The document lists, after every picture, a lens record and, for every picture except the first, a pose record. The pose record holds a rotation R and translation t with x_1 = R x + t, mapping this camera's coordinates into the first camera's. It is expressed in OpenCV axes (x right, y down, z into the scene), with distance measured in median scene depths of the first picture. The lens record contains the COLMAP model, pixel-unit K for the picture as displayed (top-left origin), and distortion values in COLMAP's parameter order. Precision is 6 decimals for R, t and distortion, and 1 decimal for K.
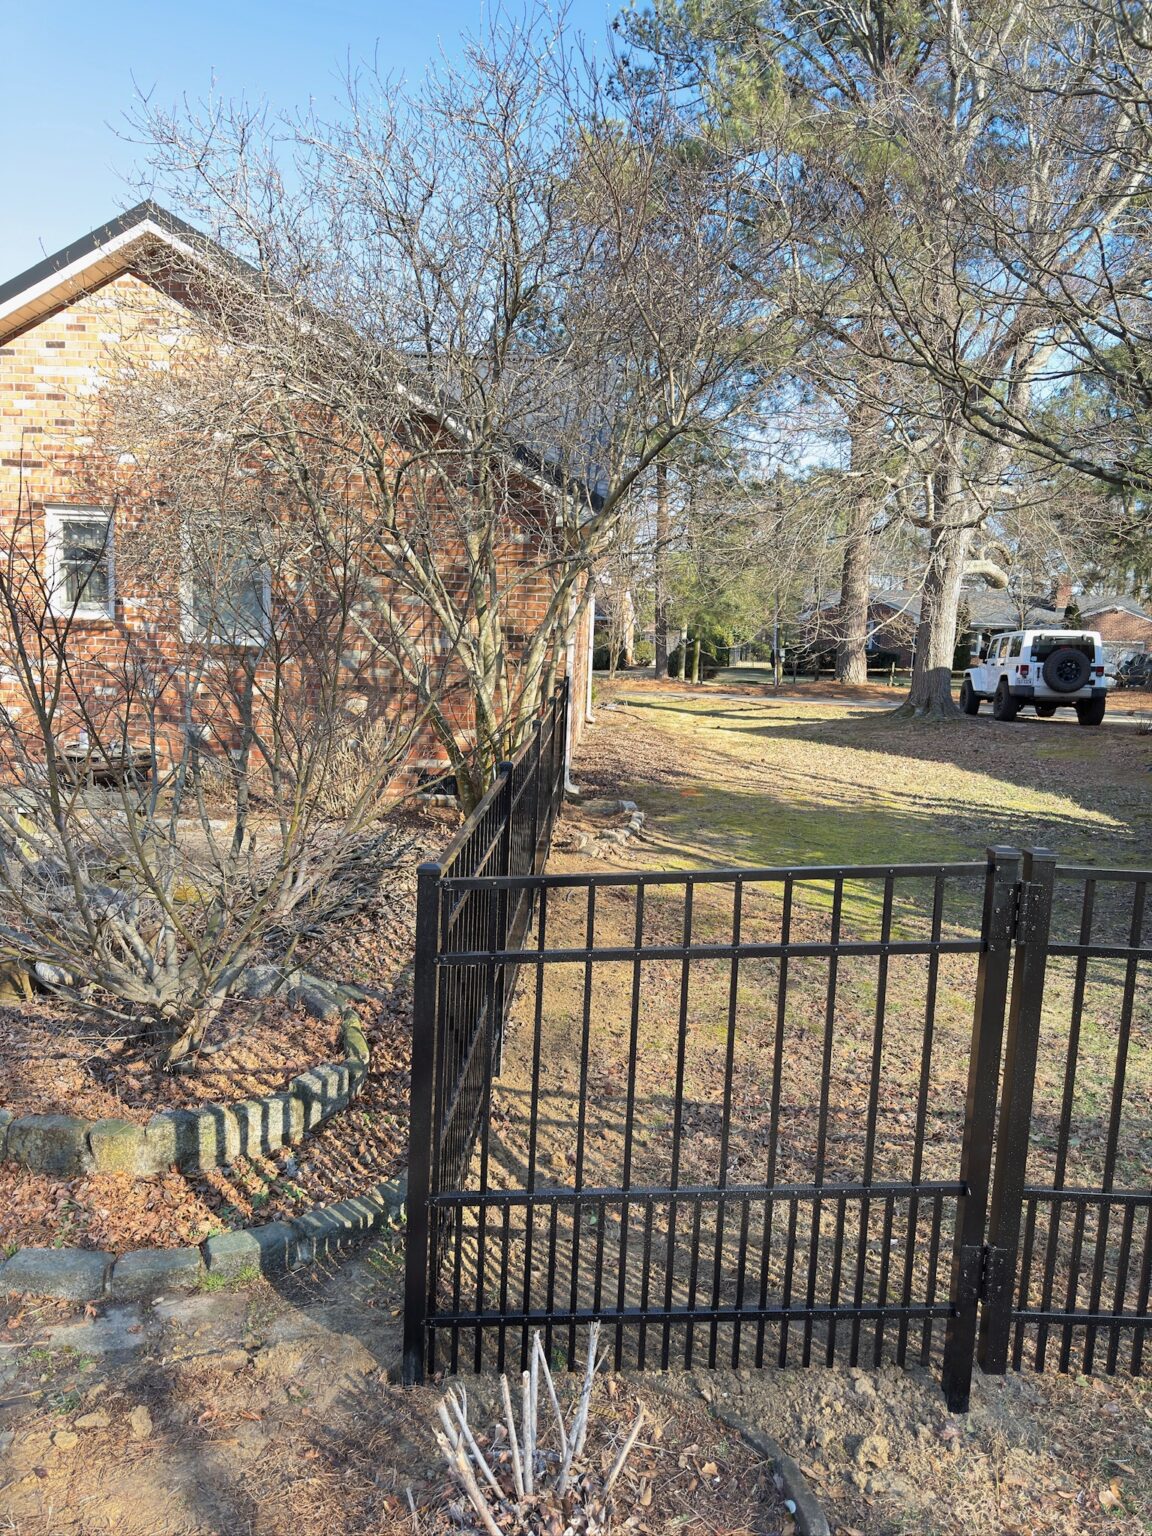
lens RADIAL K [[1052.7, 0, 588.7], [0, 1052.7, 782.6], [0, 0, 1]] dist [-0.002076, -0.007145]
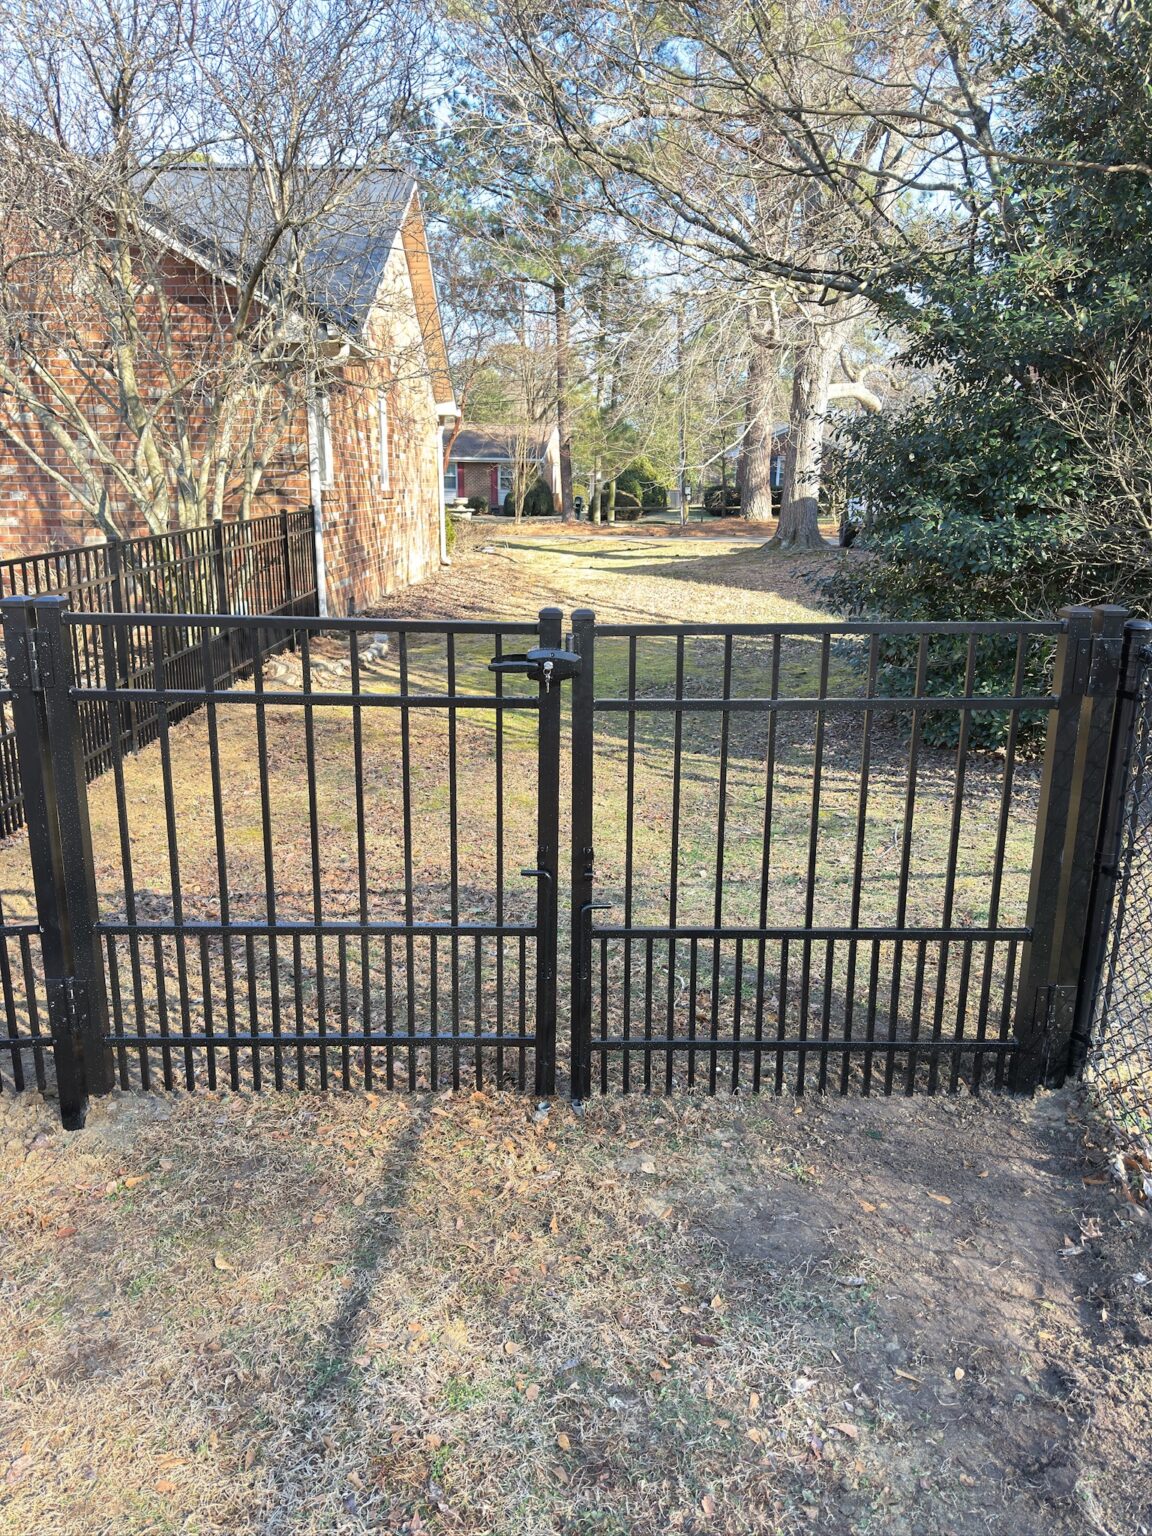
lens RADIAL K [[1085.6, 0, 576.0], [0, 1085.6, 768.0], [0, 0, 1]] dist [-0.037279, -0.001808]
pose [[0.999046, -0.030959, 0.030788, 0.076711], [0.027037, 0.992341, 0.120530, 0.010433], [-0.034284, -0.119582, 0.992232, -0.007818]]
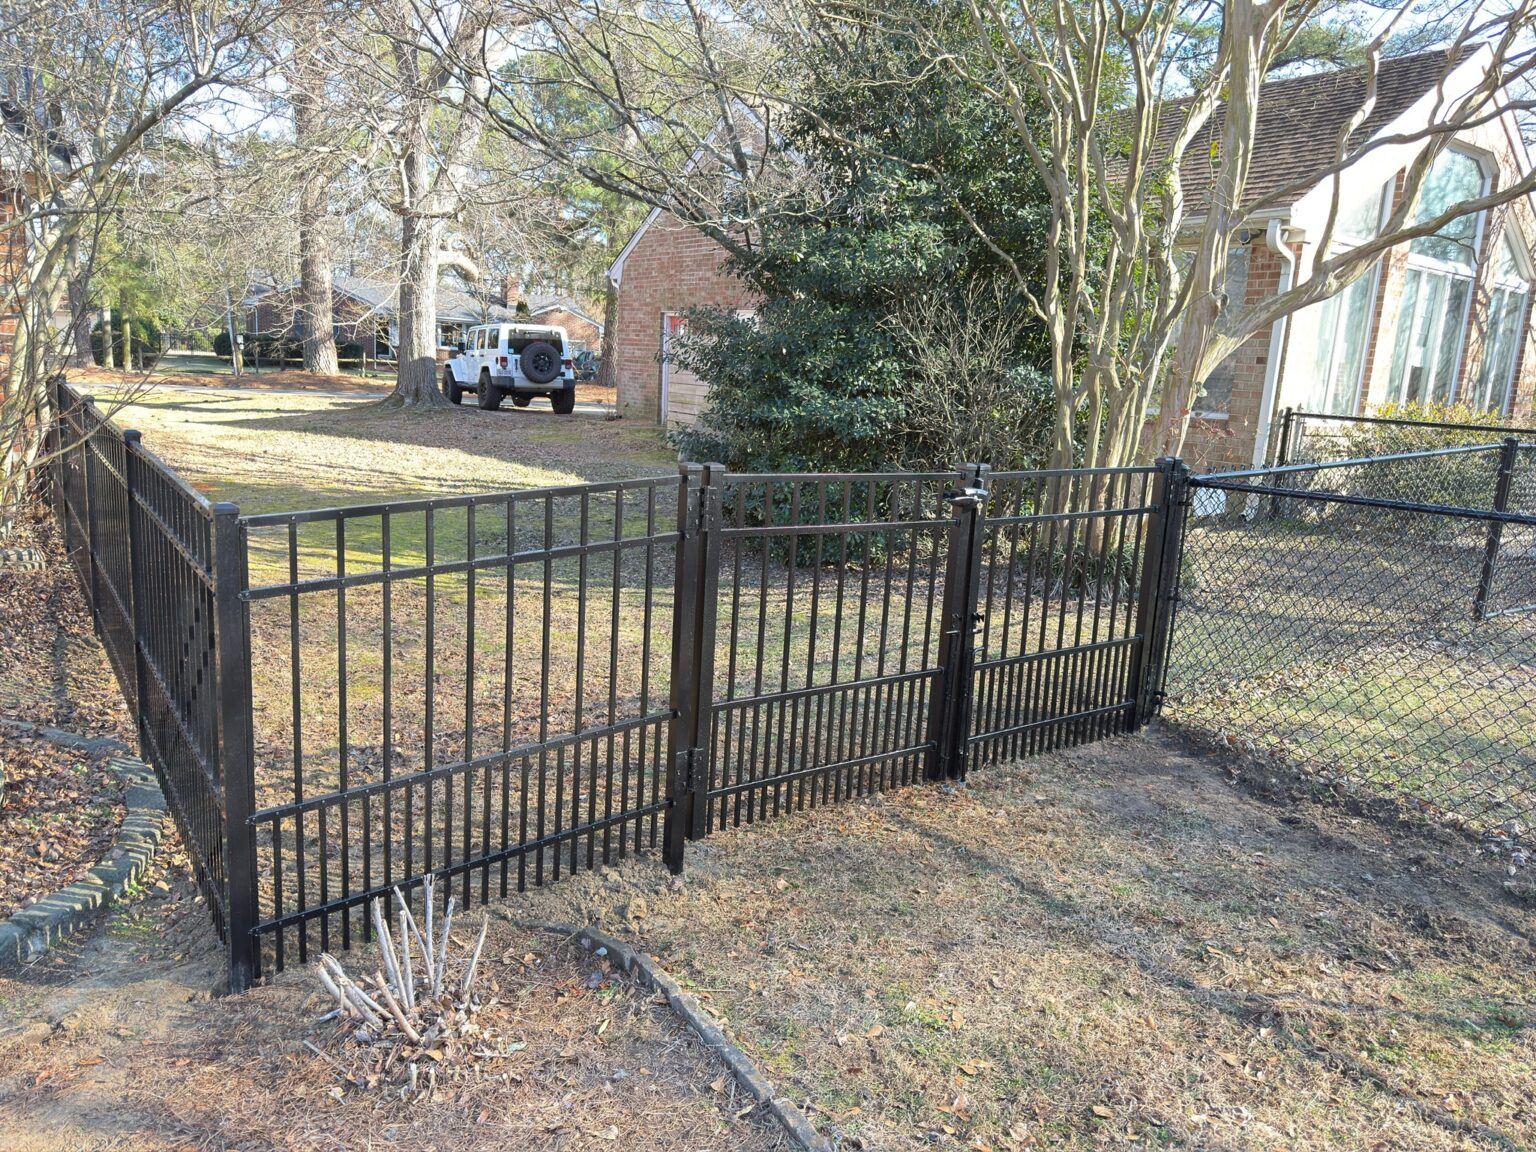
lens RADIAL K [[1052.7, 0, 768.0], [0, 1052.7, 576.0], [0, 0, 1]] dist [-0.002076, -0.007145]
pose [[0.793519, -0.103930, 0.599606, -0.033105], [0.048333, 0.992959, 0.108146, 0.005642], [-0.606624, -0.056835, 0.792955, -0.015287]]
